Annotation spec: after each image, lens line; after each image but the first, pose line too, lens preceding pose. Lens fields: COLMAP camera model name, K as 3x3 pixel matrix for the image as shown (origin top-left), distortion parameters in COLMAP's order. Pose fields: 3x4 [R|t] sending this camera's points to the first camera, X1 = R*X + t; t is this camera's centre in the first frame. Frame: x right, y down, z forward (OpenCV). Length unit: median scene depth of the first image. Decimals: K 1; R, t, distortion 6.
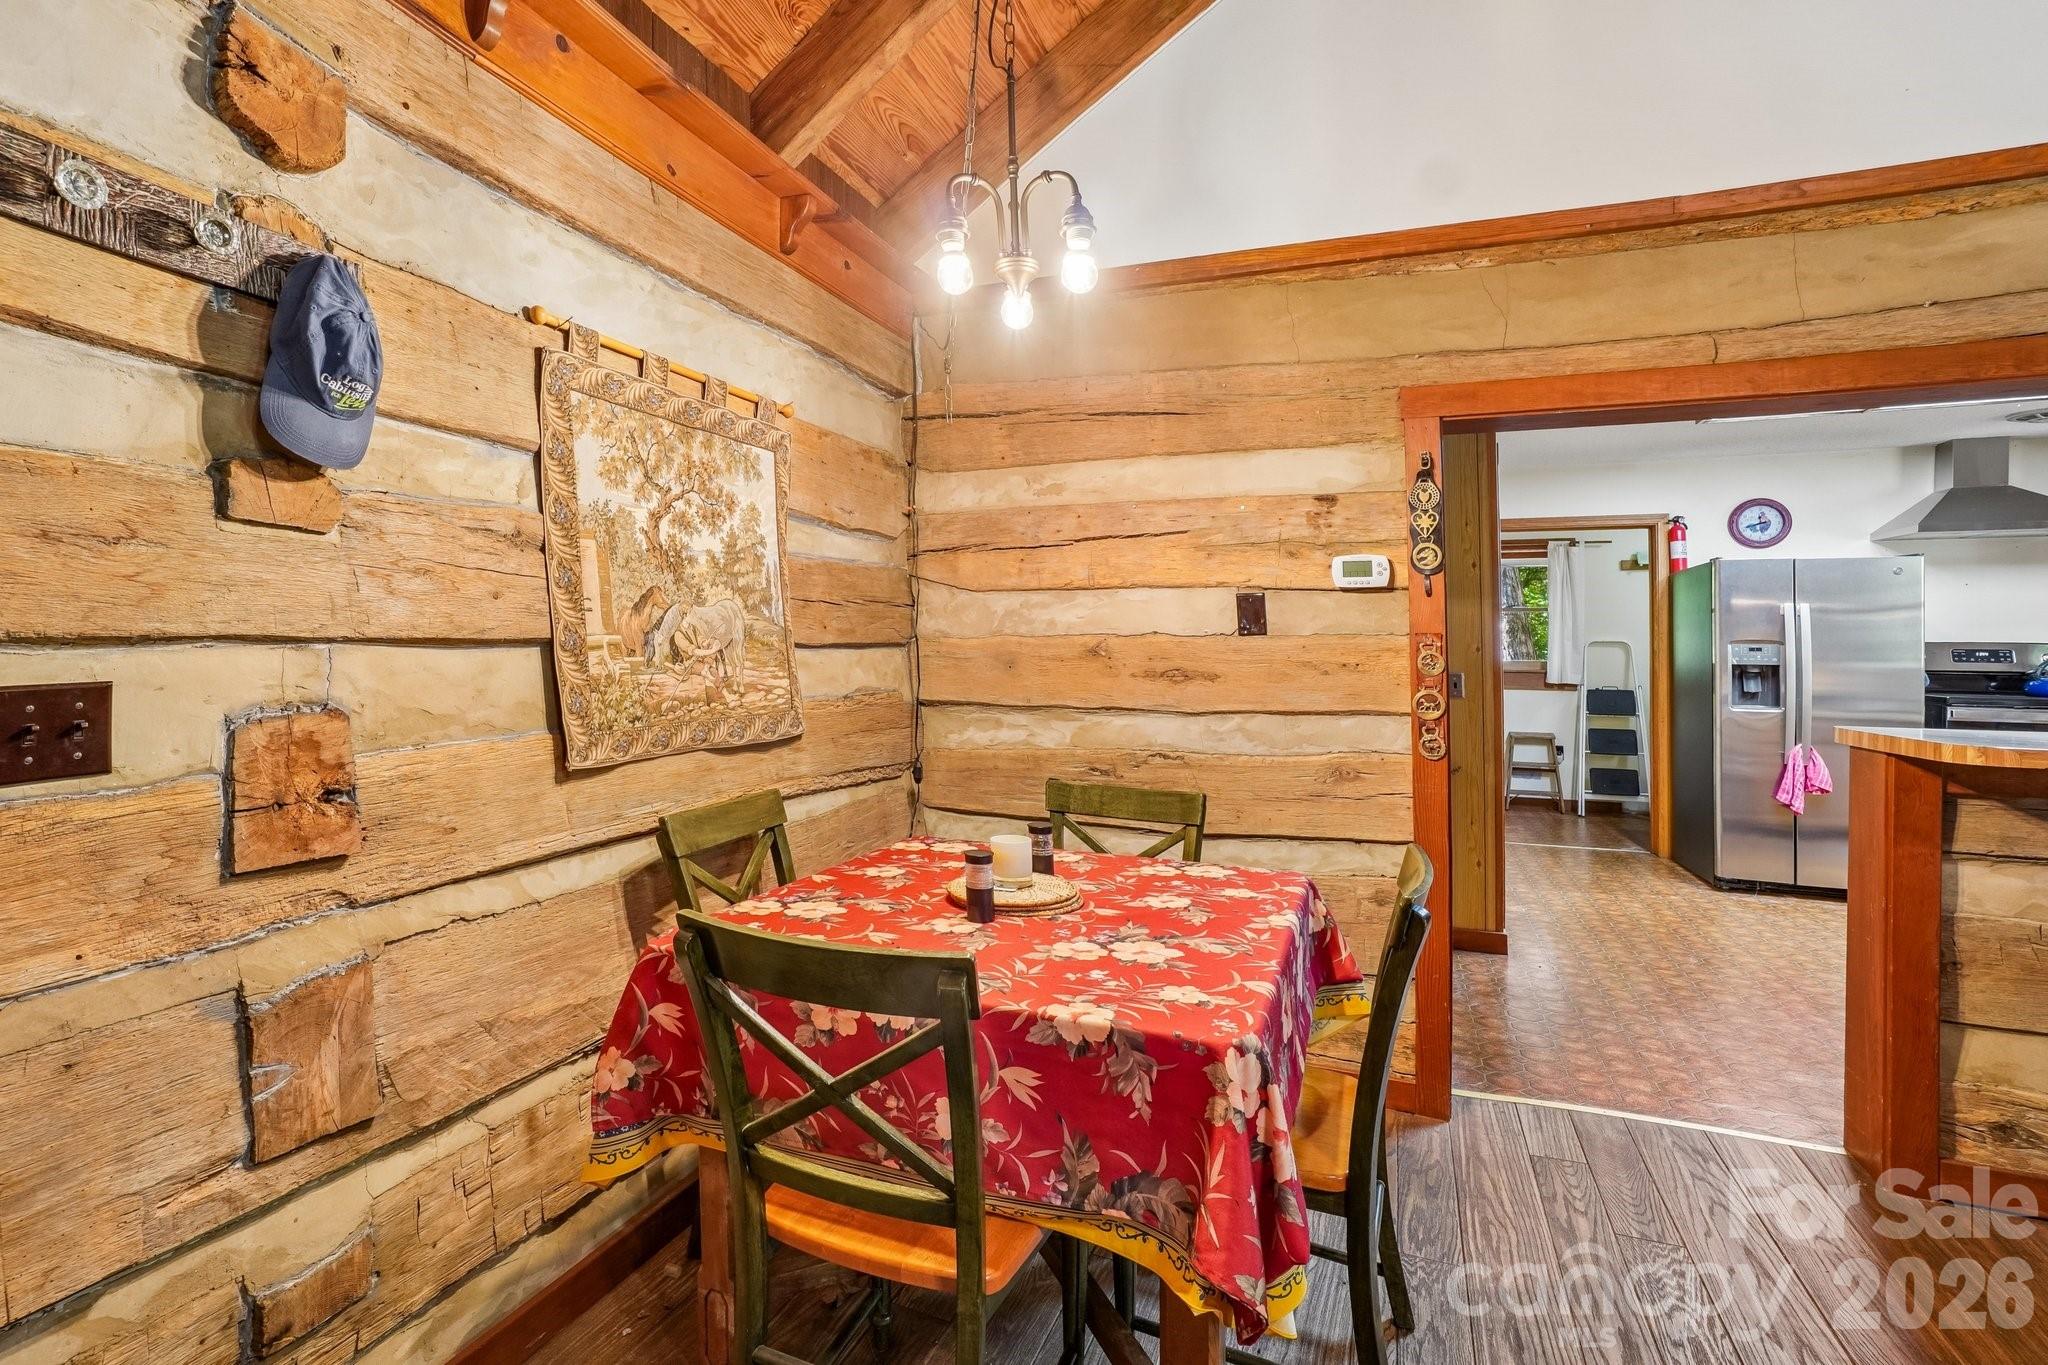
lens RADIAL K [[945.6, 0, 1012.7], [0, 945.6, 654.1], [0, 0, 1]] dist [-0.000054, 0.011845]
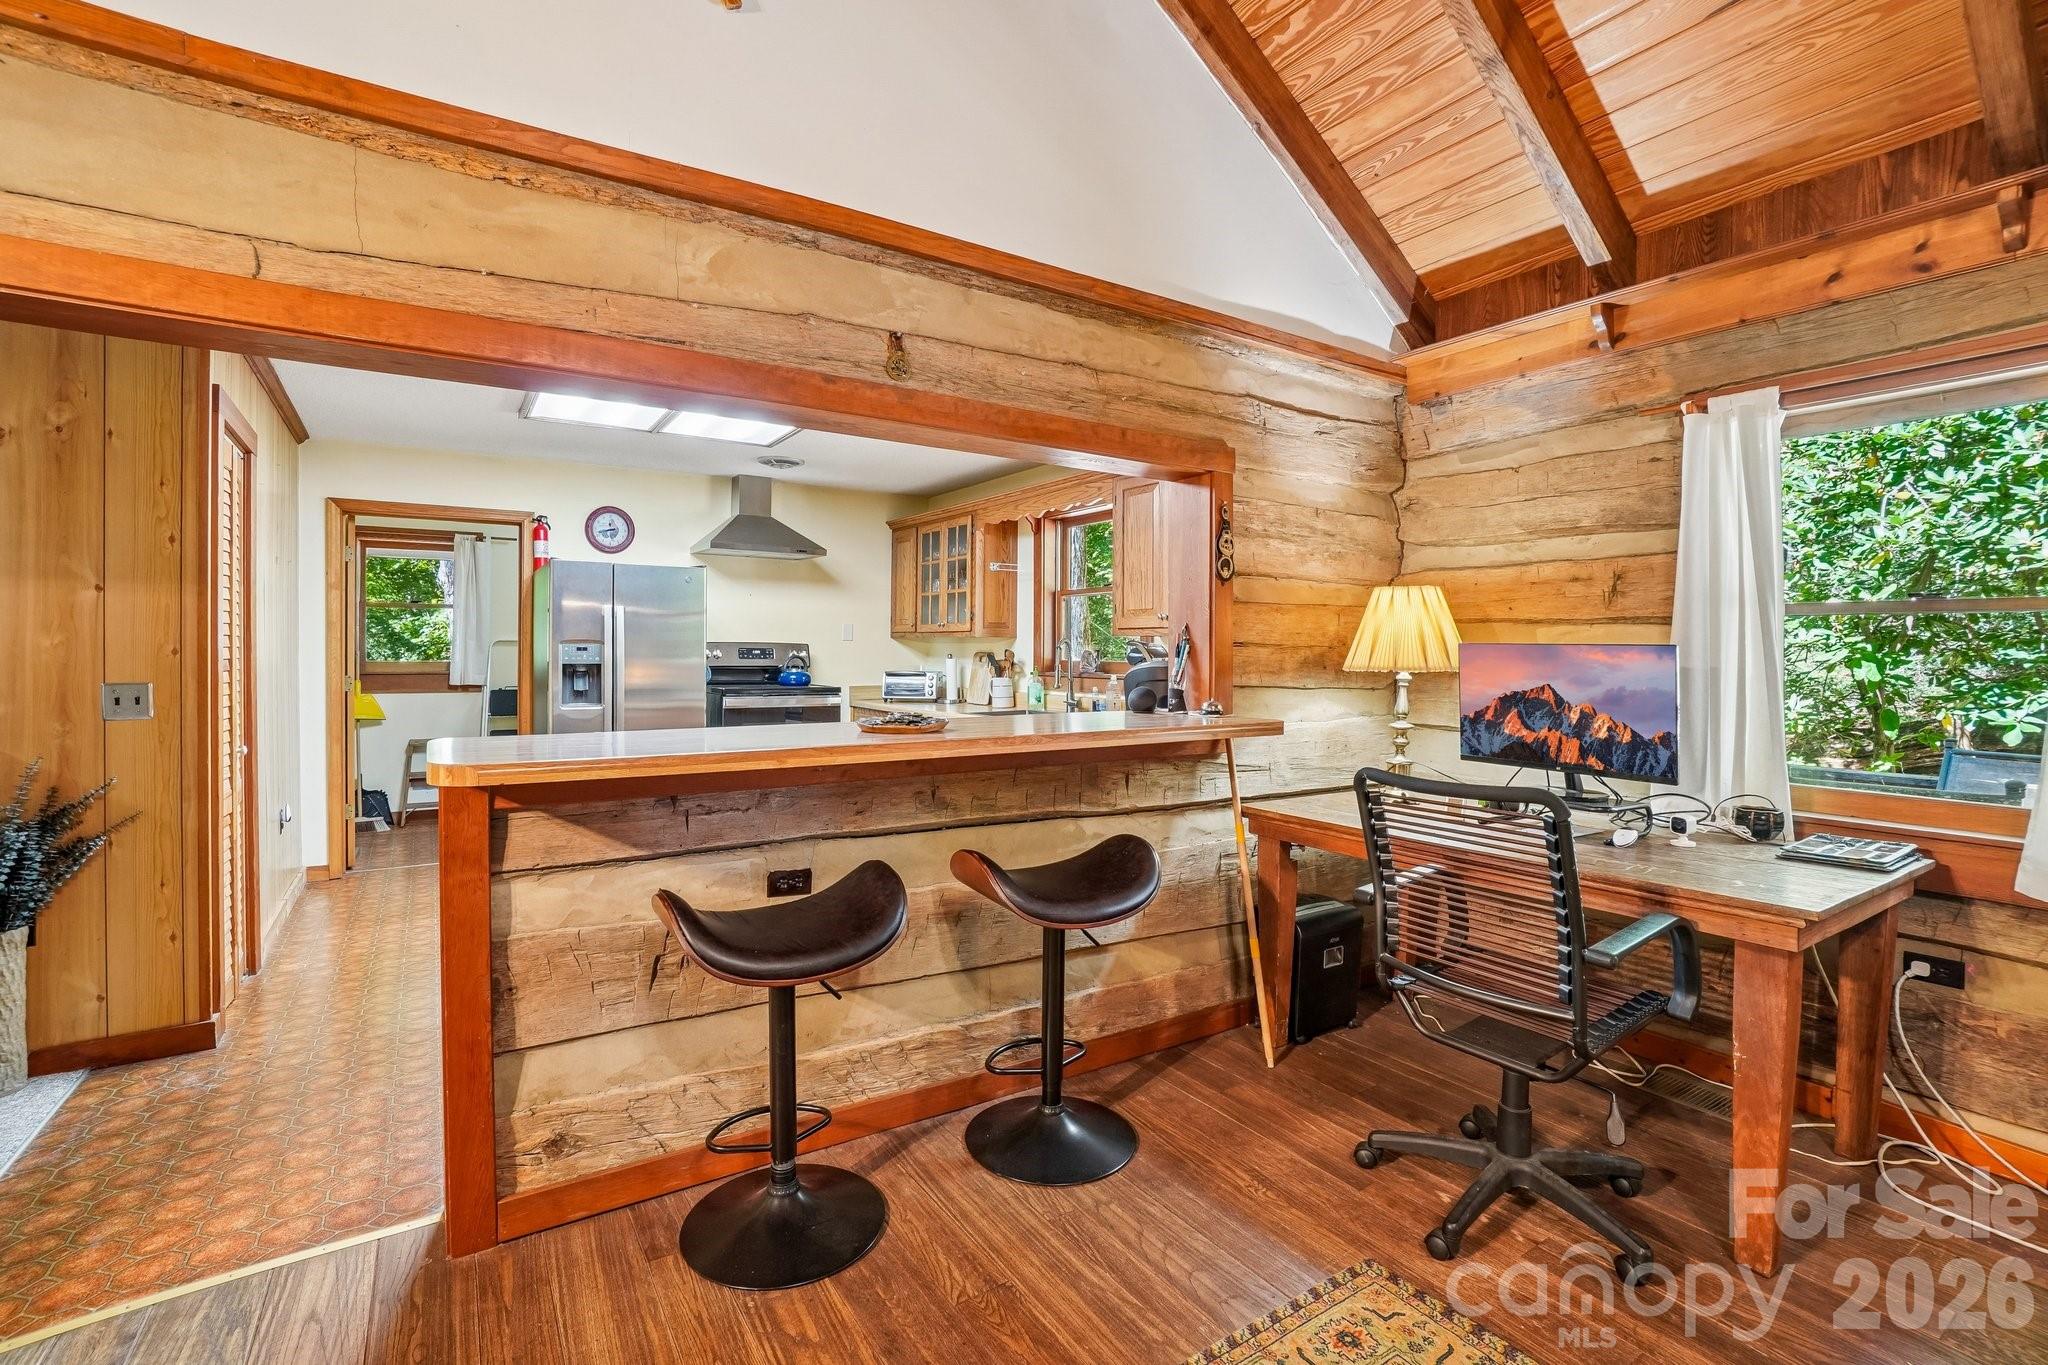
lens RADIAL K [[932.9, 0, 999.6], [0, 932.9, 666.0], [0, 0, 1]] dist [-0.061693, 0.023185]
pose [[0.596167, -0.017903, 0.802661, 0.250751], [0.005876, 0.999822, 0.017936, -0.001645], [-0.802839, -0.005976, 0.596166, 0.041751]]
